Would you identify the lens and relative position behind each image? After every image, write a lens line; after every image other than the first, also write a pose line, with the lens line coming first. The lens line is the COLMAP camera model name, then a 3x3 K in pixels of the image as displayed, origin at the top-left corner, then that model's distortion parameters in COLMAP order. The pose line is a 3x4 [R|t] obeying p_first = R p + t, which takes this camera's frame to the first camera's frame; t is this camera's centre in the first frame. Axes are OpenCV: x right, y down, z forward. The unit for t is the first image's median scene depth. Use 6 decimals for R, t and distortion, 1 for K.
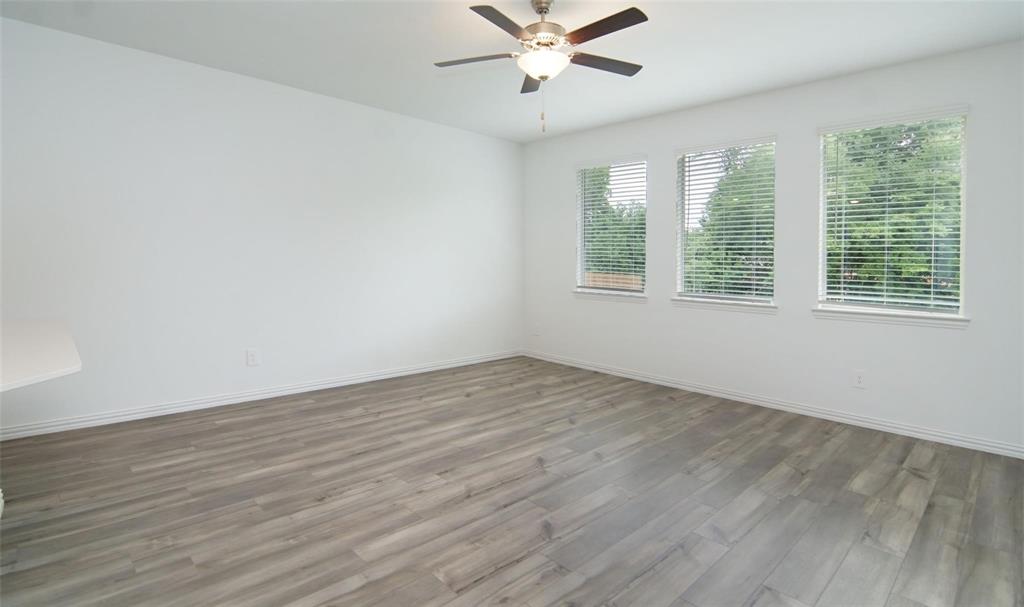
lens RADIAL K [[510.3, 0, 507.8], [0, 510.3, 303.7], [0, 0, 1]] dist [-0.010080, -0.001940]
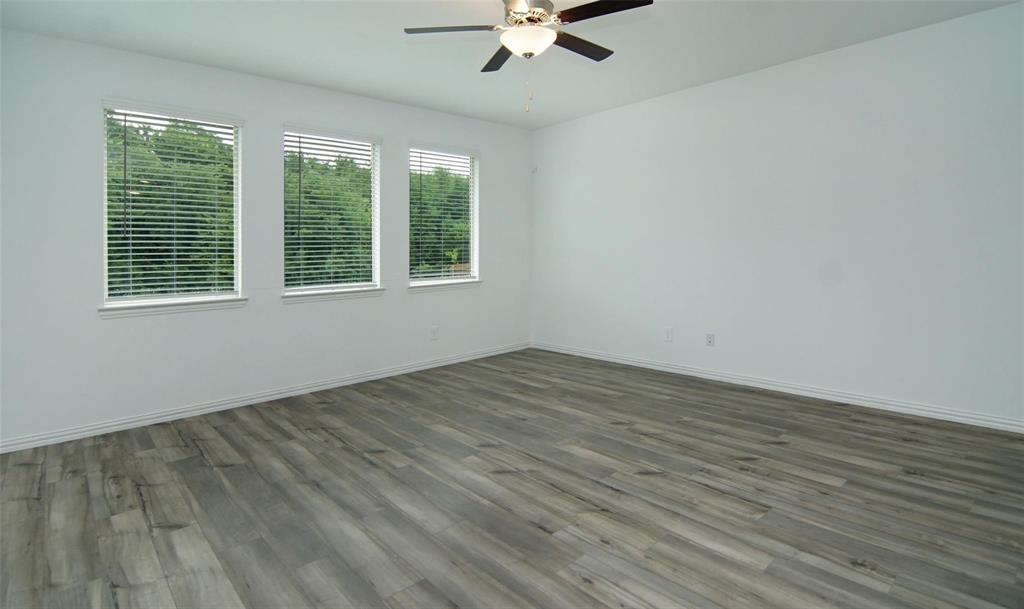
lens RADIAL K [[510.3, 0, 508.9], [0, 510.3, 301.4], [0, 0, 1]] dist [-0.010080, -0.001940]
pose [[0.012583, -0.112718, 0.993547, -0.855840], [0.106464, 0.988129, 0.110755, -0.082642], [-0.994237, 0.104384, 0.024434, 1.046867]]
